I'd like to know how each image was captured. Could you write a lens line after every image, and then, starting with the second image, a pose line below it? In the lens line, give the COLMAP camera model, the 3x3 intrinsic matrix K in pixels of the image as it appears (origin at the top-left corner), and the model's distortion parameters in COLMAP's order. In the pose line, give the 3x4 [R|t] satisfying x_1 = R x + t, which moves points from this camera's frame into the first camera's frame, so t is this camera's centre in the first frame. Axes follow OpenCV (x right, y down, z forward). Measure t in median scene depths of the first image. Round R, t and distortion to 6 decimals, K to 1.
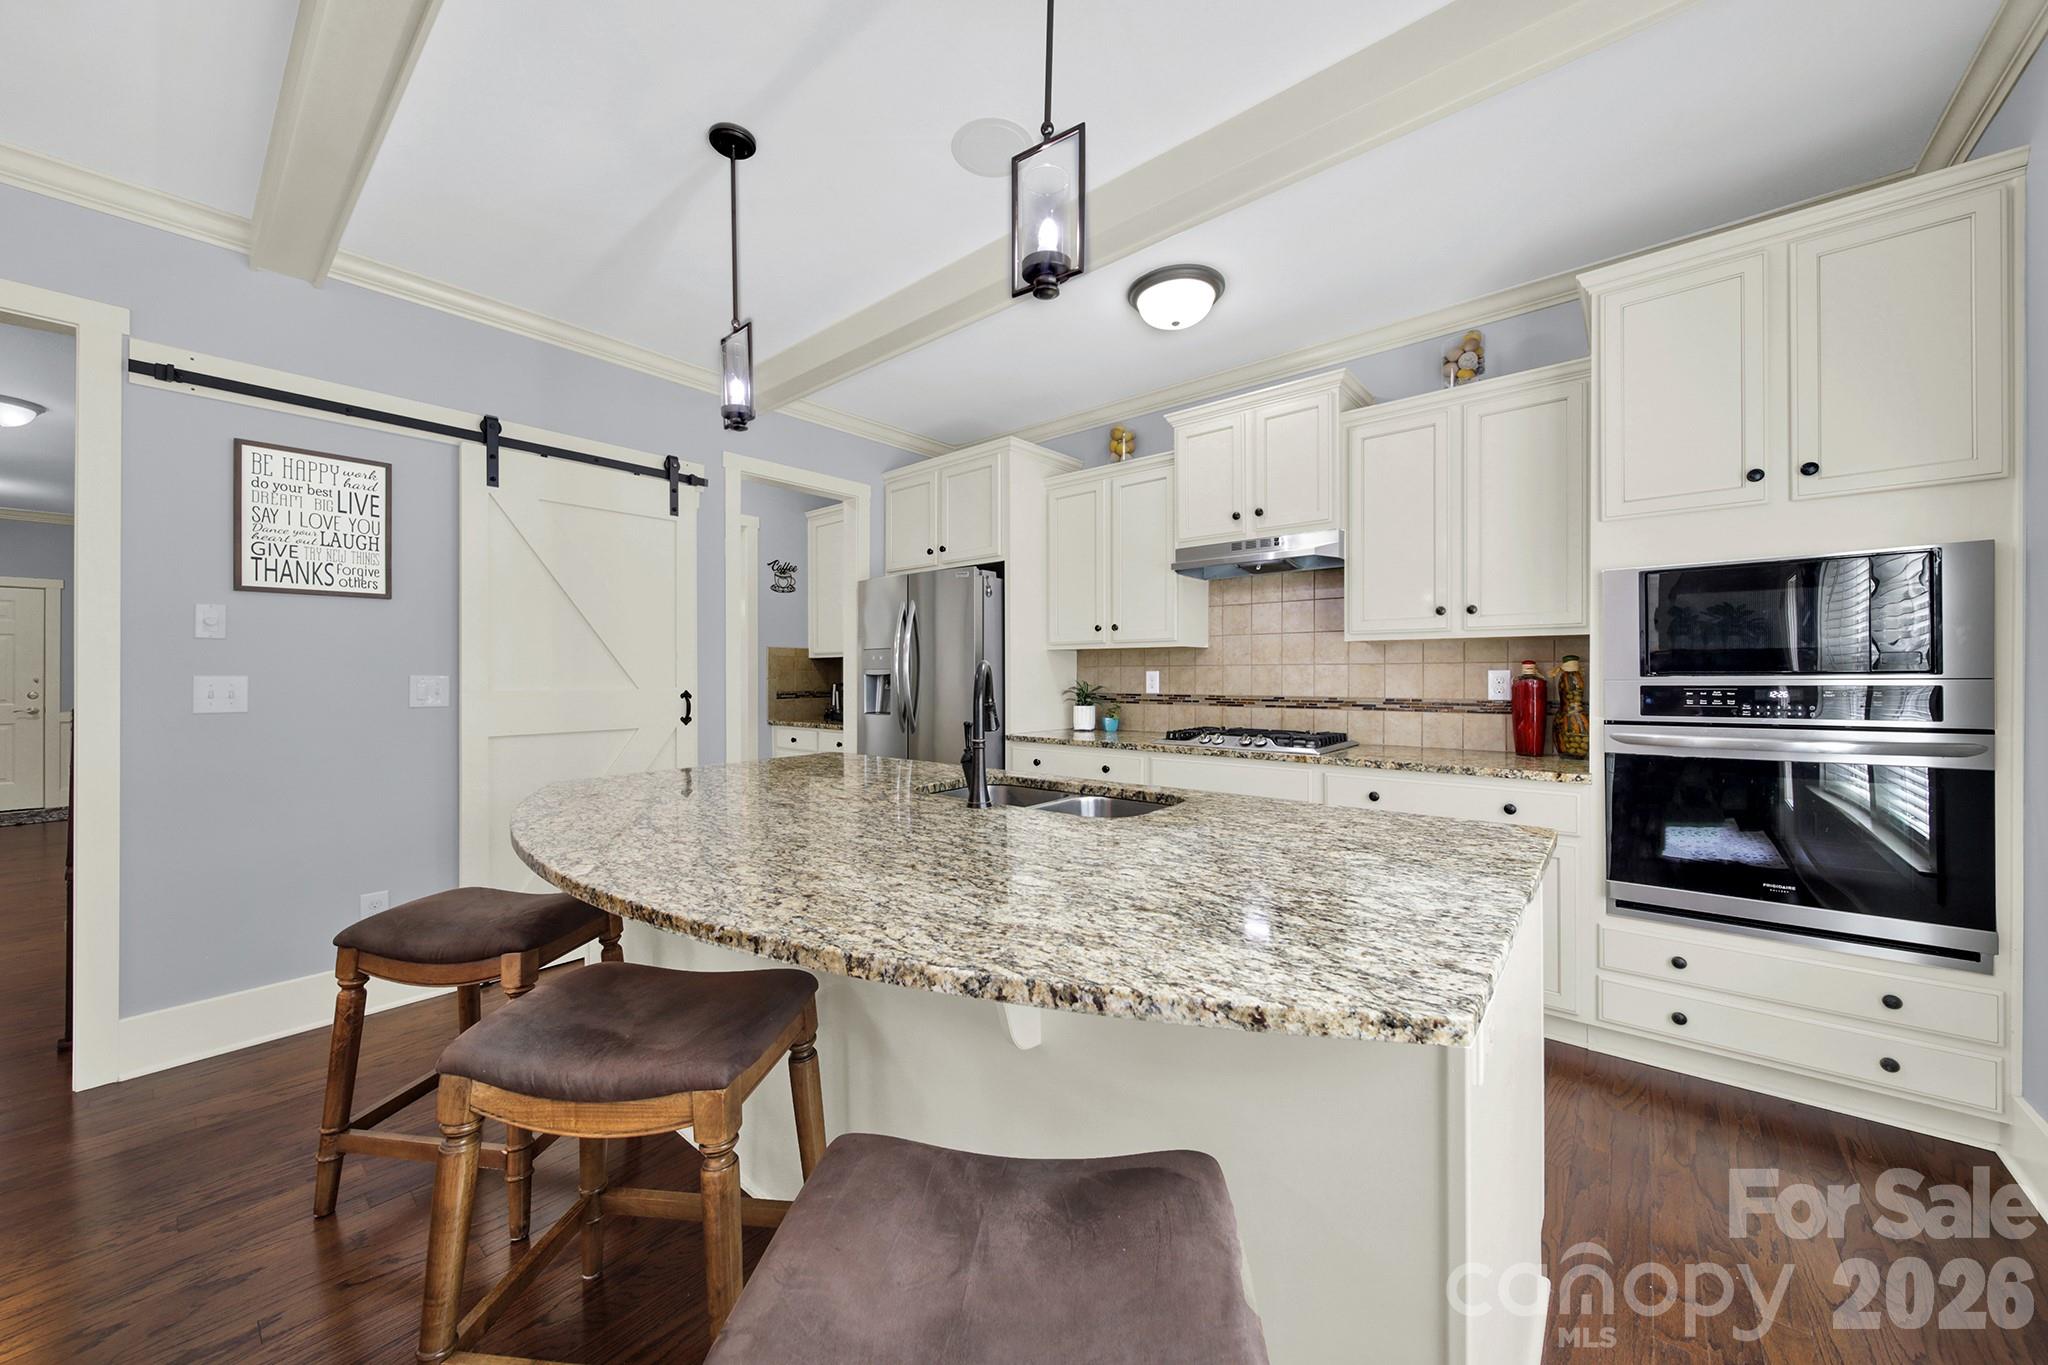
lens RADIAL K [[729.8, 0, 1014.2], [0, 729.8, 672.0], [0, 0, 1]] dist [-0.000396, -0.000571]
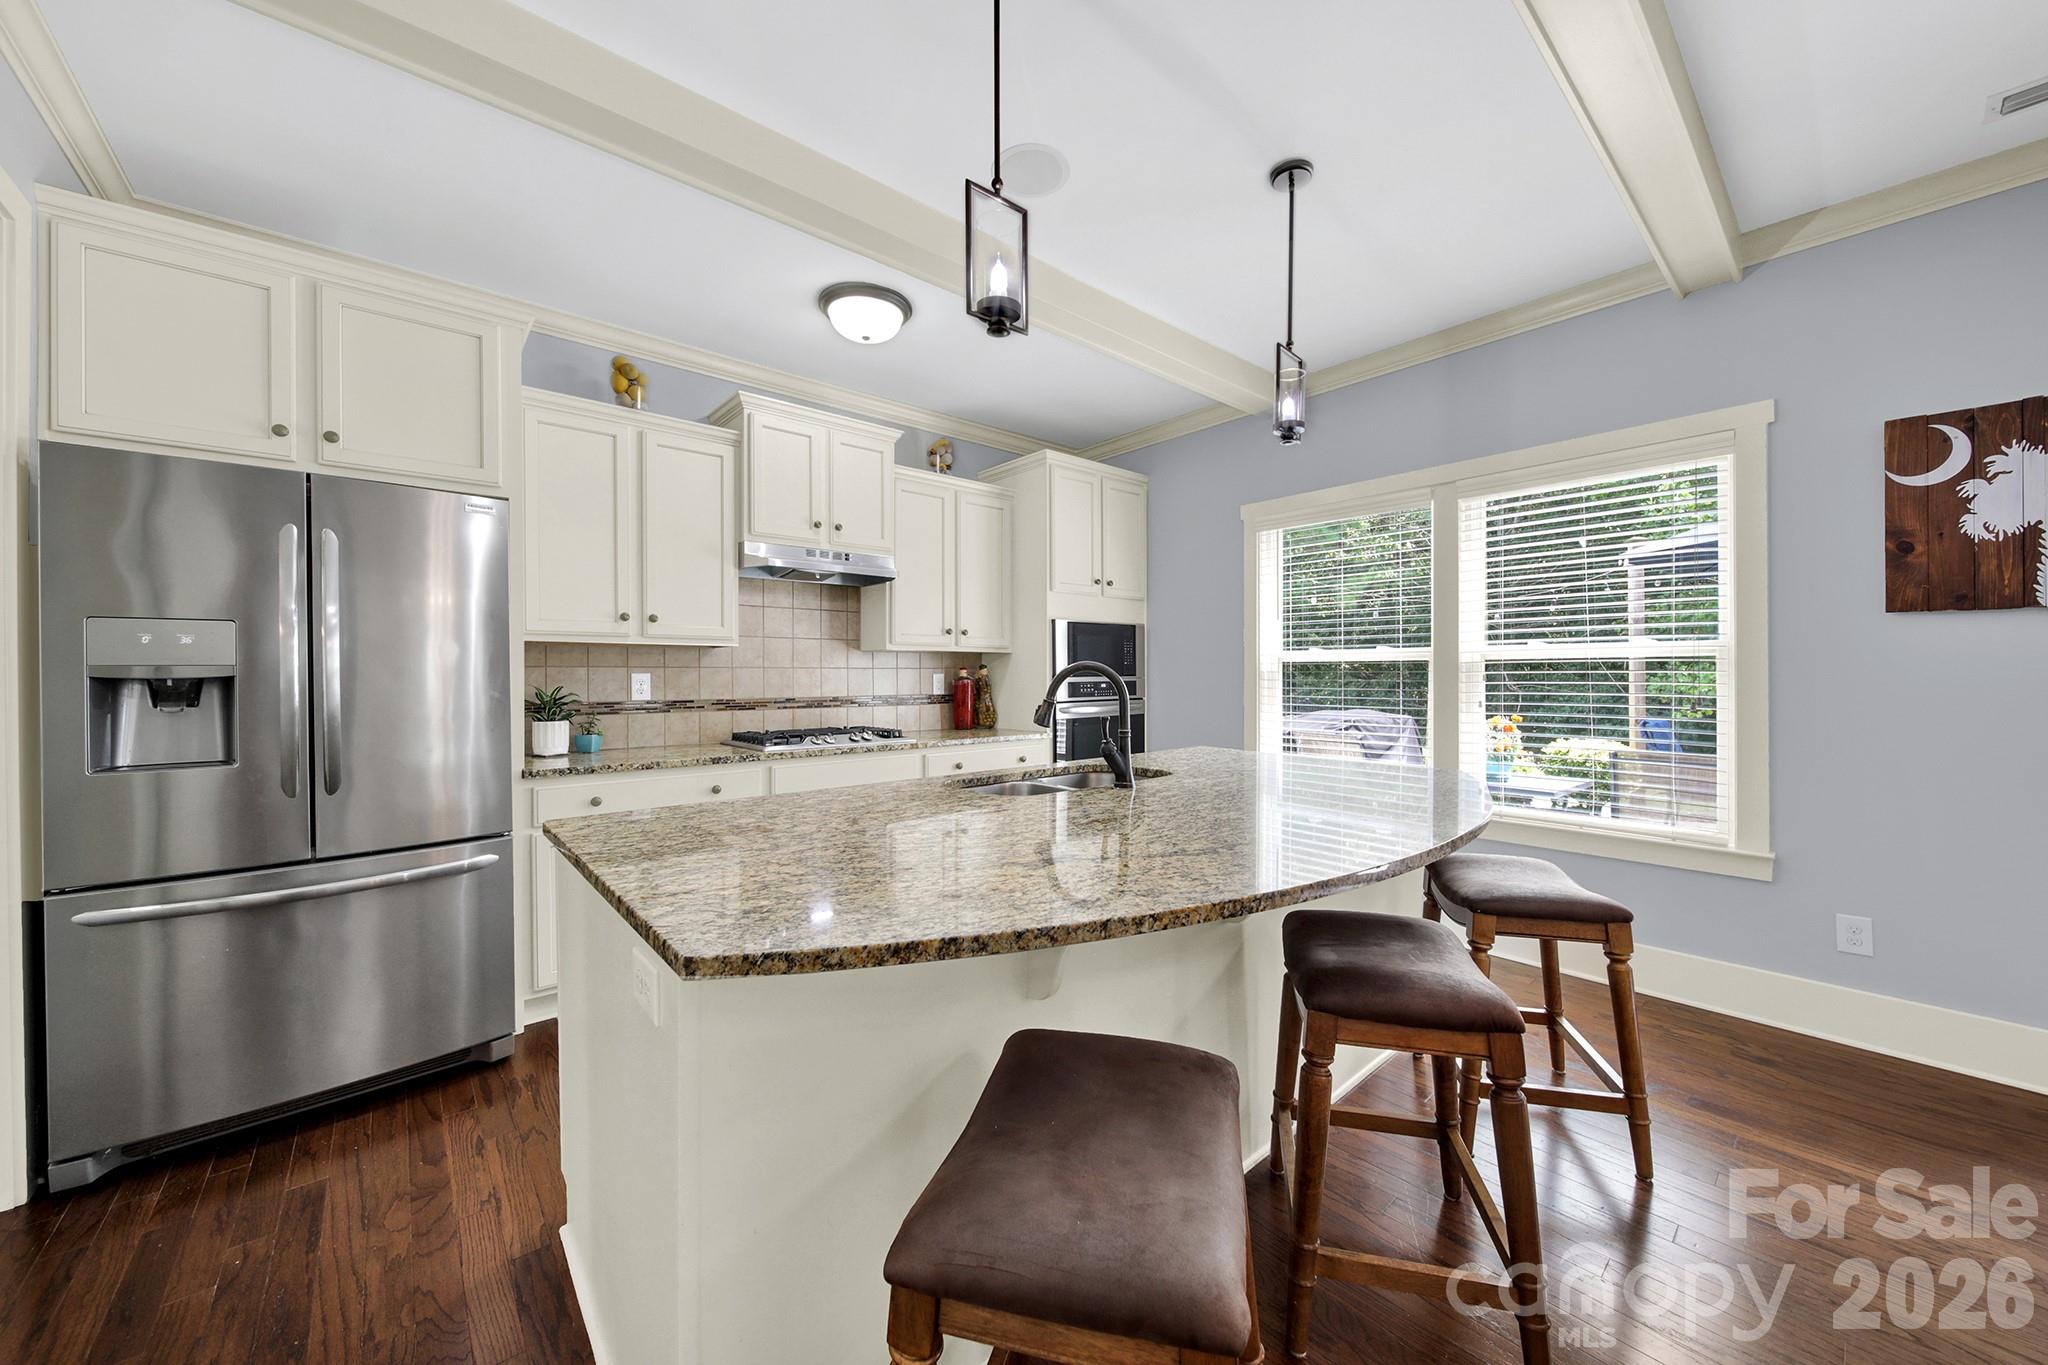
lens RADIAL K [[729.8, 0, 1034.0], [0, 729.8, 677.5], [0, 0, 1]] dist [-0.000396, -0.000571]
pose [[0.150560, -0.001285, 0.988600, -0.636373], [-0.000797, 0.999999, 0.001421, 0.002222], [-0.988601, -0.001002, 0.150558, 0.501355]]
